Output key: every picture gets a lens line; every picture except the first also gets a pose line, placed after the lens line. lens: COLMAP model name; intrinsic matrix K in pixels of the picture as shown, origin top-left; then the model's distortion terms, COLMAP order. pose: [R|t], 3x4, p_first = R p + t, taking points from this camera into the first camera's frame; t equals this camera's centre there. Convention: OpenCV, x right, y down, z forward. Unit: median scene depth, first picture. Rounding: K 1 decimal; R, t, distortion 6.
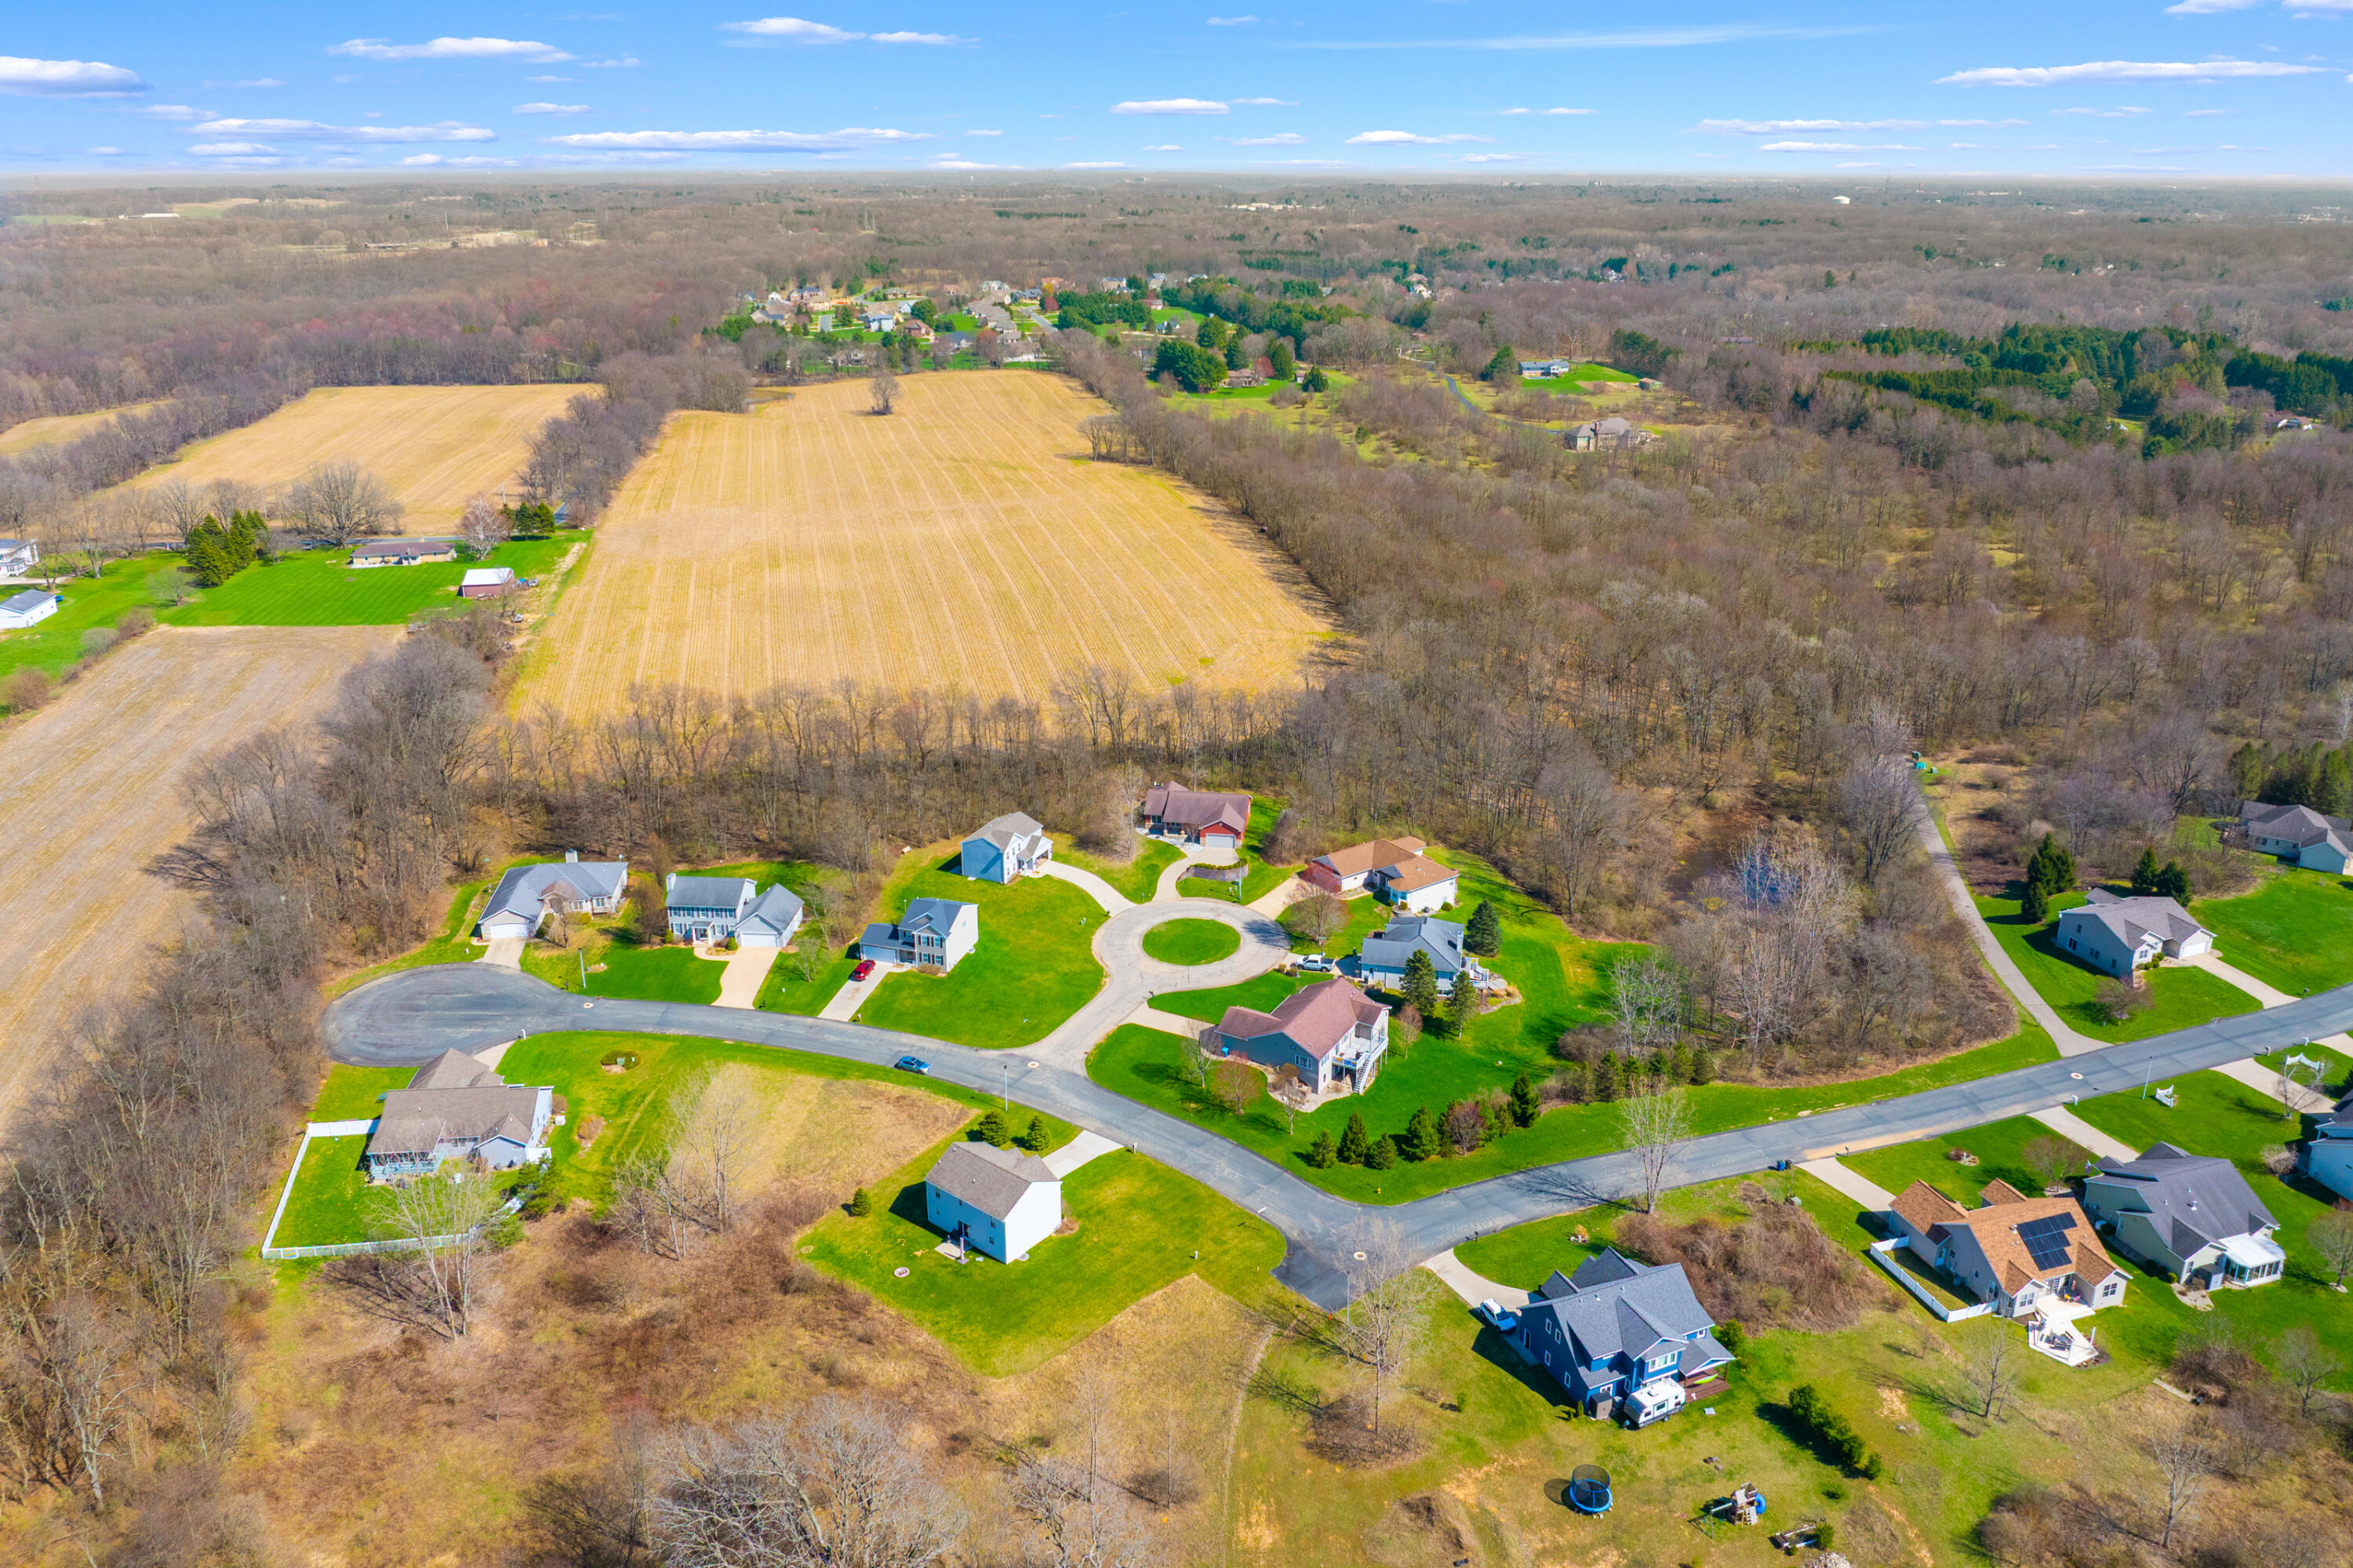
lens RADIAL K [[1601.6, 0, 1176.5], [0, 1601.6, 784.0], [0, 0, 1]] dist [-0.029314, 0.001239]
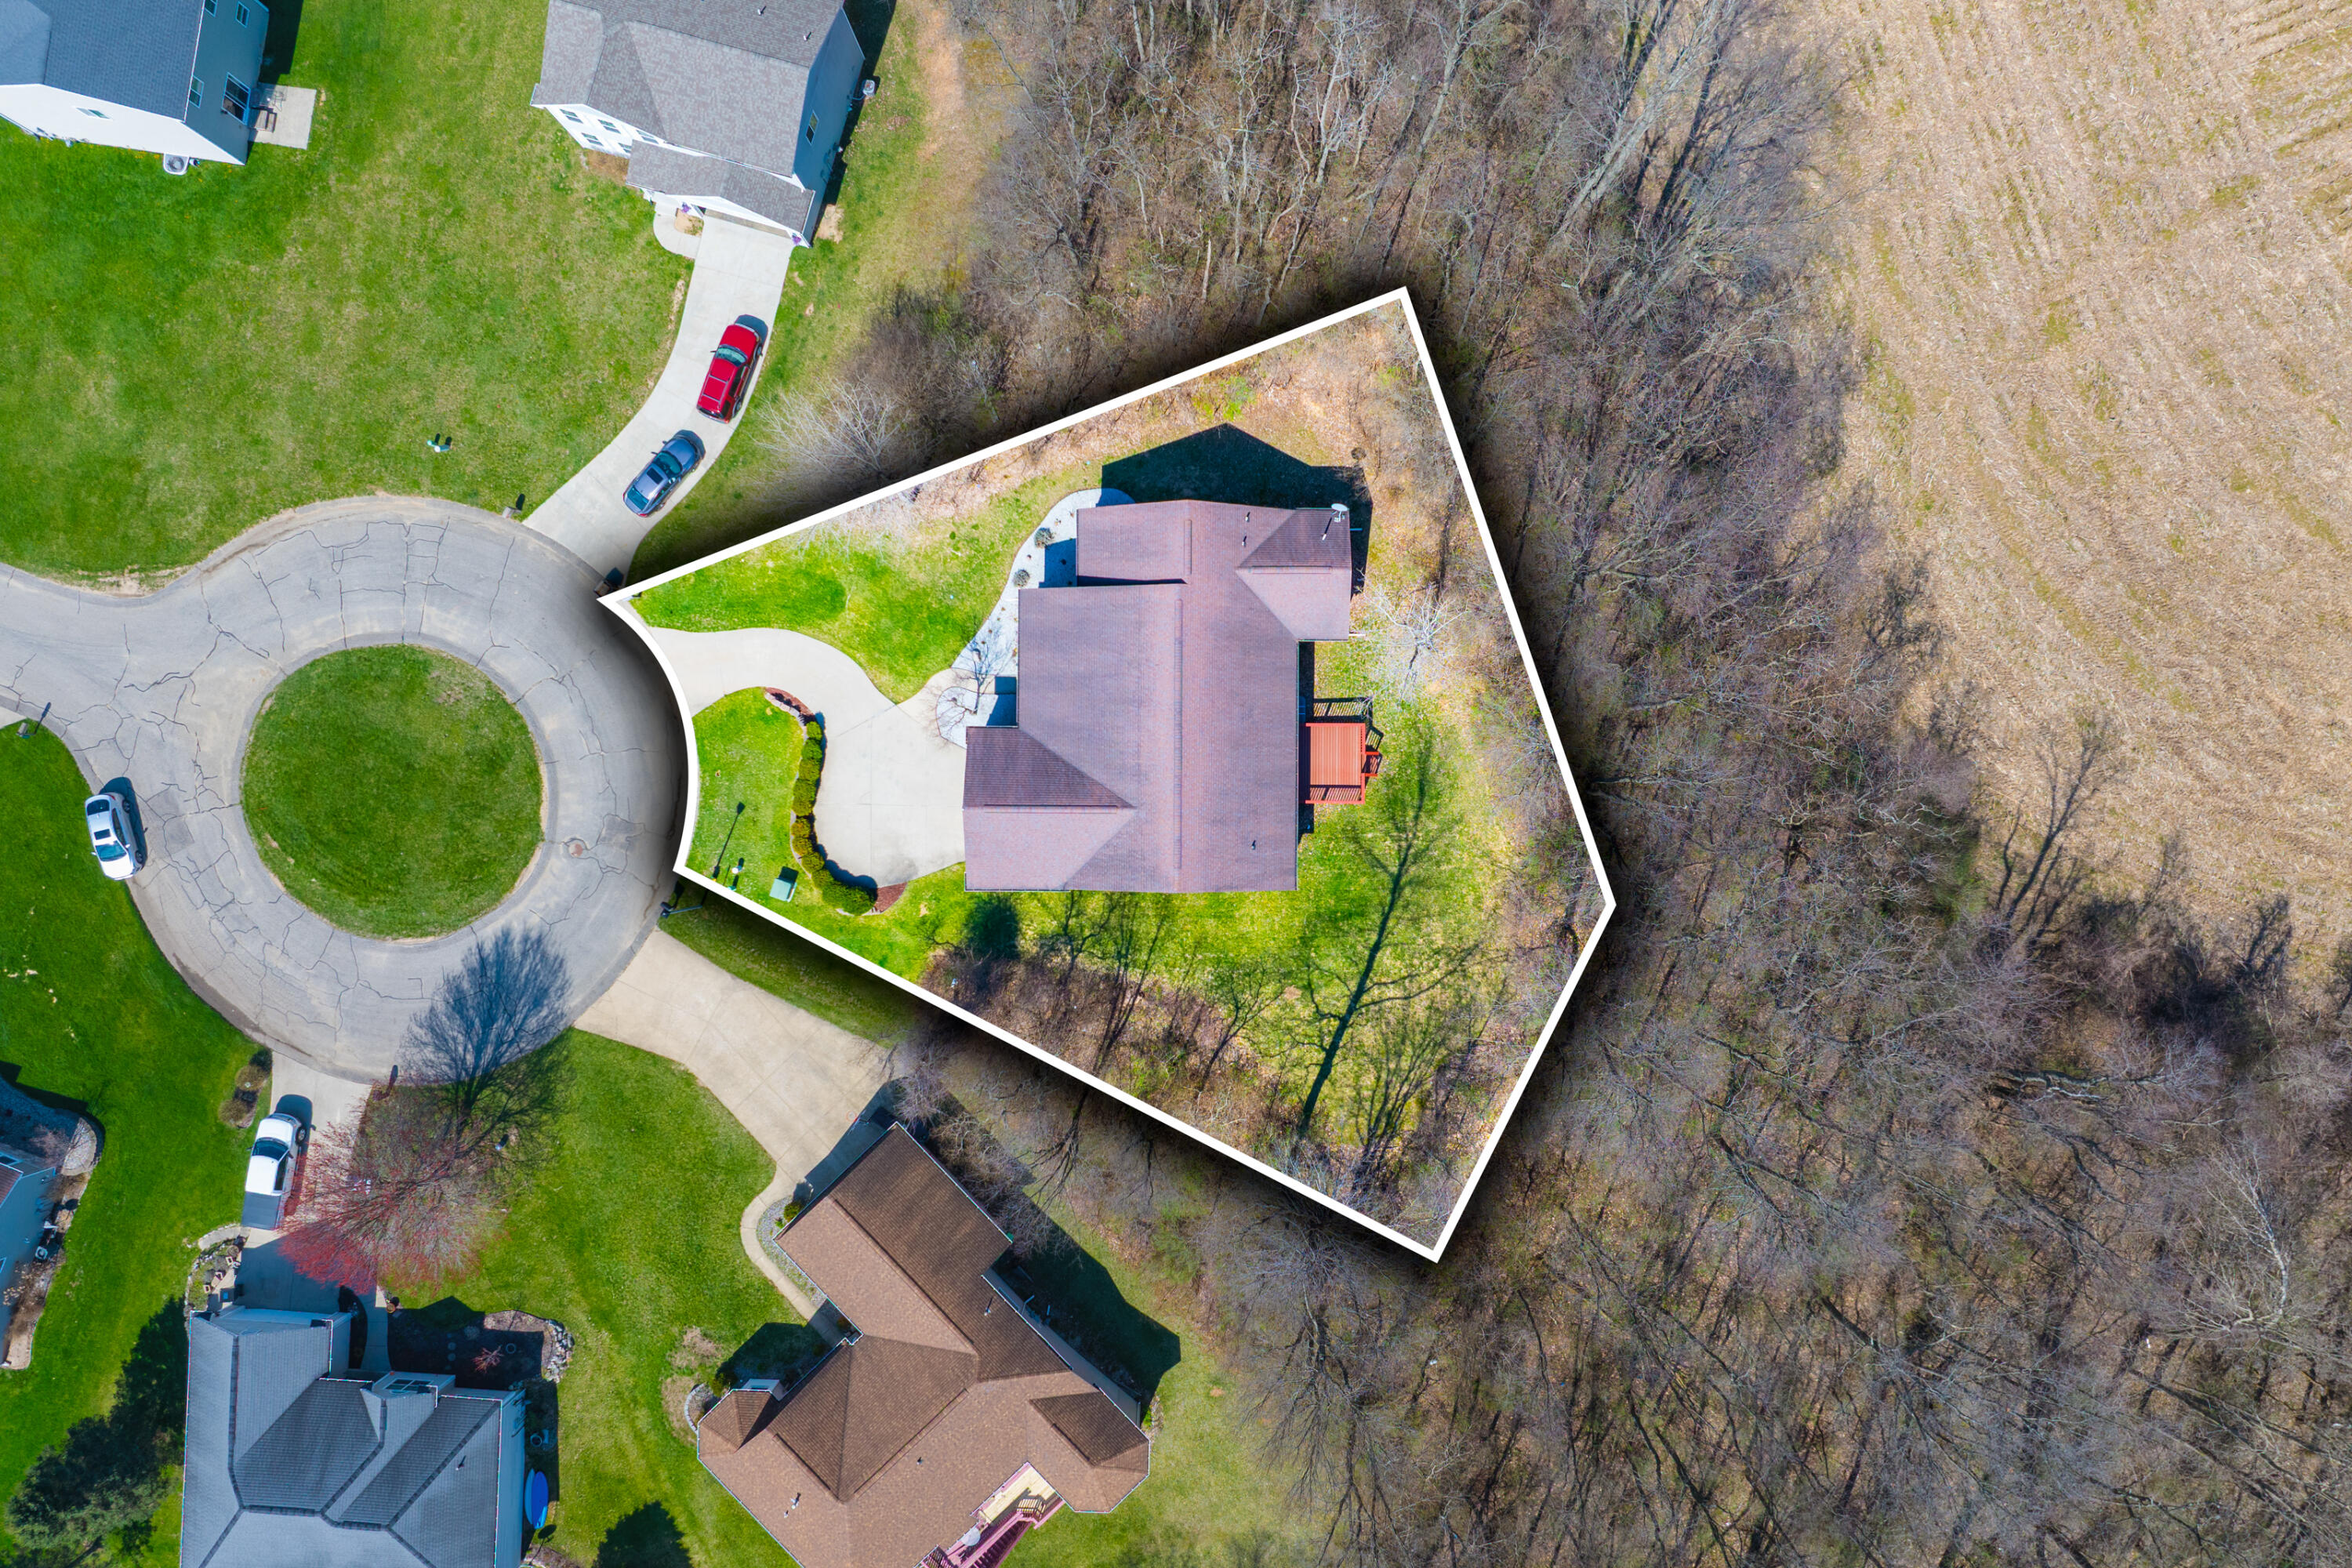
lens RADIAL K [[1641.9, 0, 1183.0], [0, 1641.9, 797.1], [0, 0, 1]] dist [-0.053371, 0.021408]
pose [[0.144605, 0.989487, 0.001942, 0.032078], [-0.358308, 0.050534, 0.932235, -0.261858], [0.922336, -0.135502, 0.361849, 0.981705]]
